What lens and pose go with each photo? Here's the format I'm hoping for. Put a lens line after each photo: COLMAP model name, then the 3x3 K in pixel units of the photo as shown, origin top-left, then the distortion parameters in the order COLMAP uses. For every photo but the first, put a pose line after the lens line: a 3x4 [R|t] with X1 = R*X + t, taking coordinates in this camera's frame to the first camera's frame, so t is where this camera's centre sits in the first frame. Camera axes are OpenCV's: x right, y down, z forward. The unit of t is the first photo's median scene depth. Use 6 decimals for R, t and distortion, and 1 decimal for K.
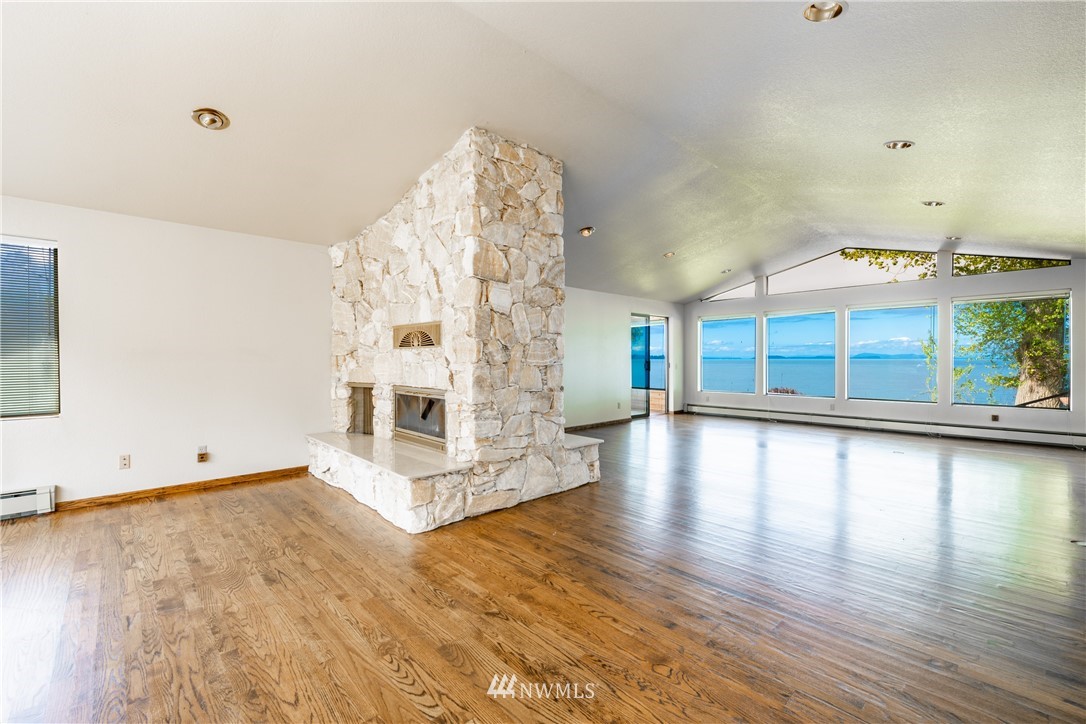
lens RADIAL K [[458.9, 0, 546.3], [0, 458.9, 359.4], [0, 0, 1]] dist [-0.003652, -0.000812]
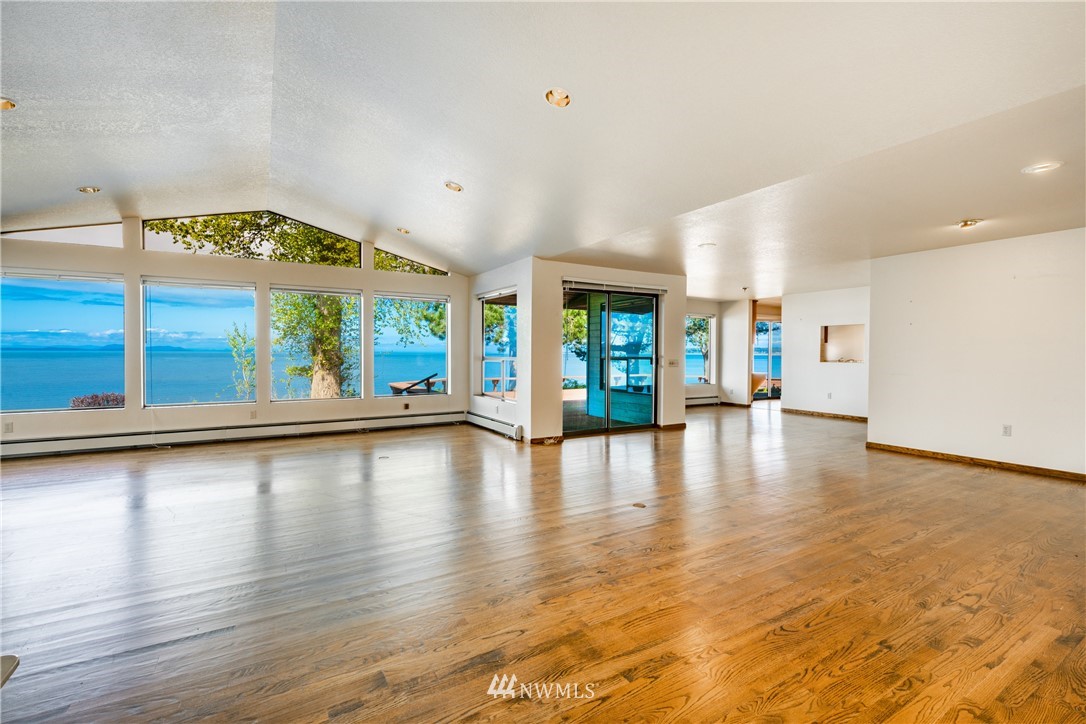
lens RADIAL K [[480.8, 0, 531.9], [0, 480.8, 360.4], [0, 0, 1]] dist [0.011107, -0.000389]
pose [[0.244324, -0.013690, 0.969597, -0.089024], [-0.002970, 0.999885, 0.014867, 0.000878], [-0.969689, -0.006512, 0.244255, 0.752819]]
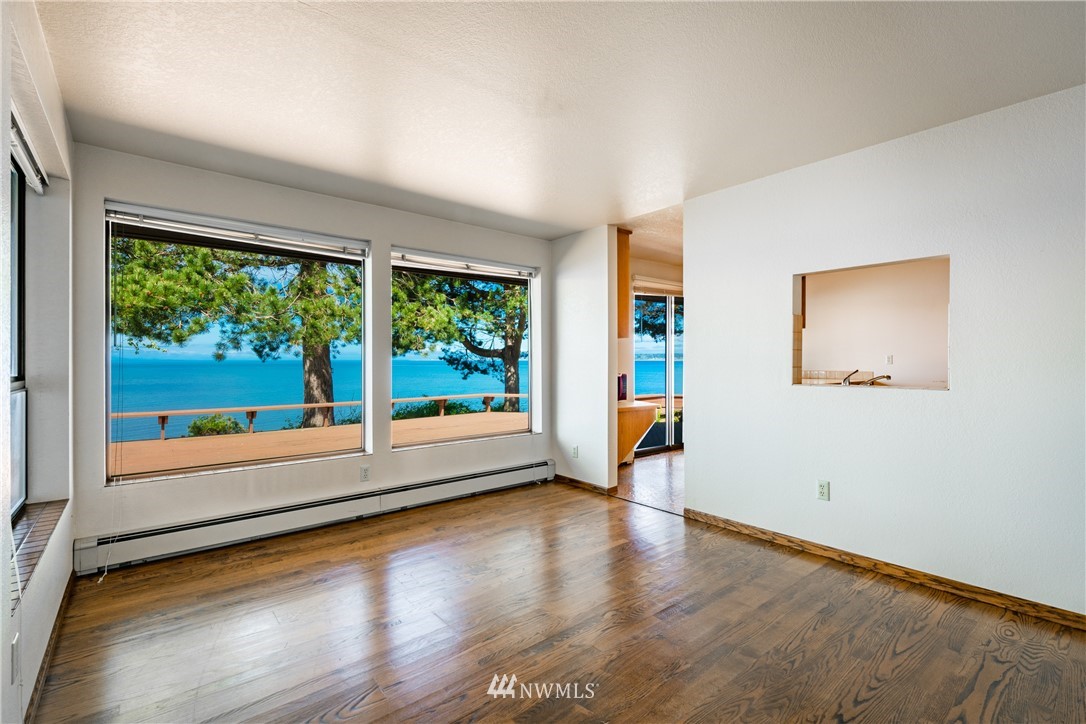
lens RADIAL K [[480.8, 0, 550.3], [0, 480.8, 360.8], [0, 0, 1]] dist [0.011107, -0.000389]
pose [[0.039888, -0.002275, 0.999202, 1.973619], [0.003893, 0.999990, 0.002121, -0.003674], [-0.999197, 0.003805, 0.039897, 0.272168]]
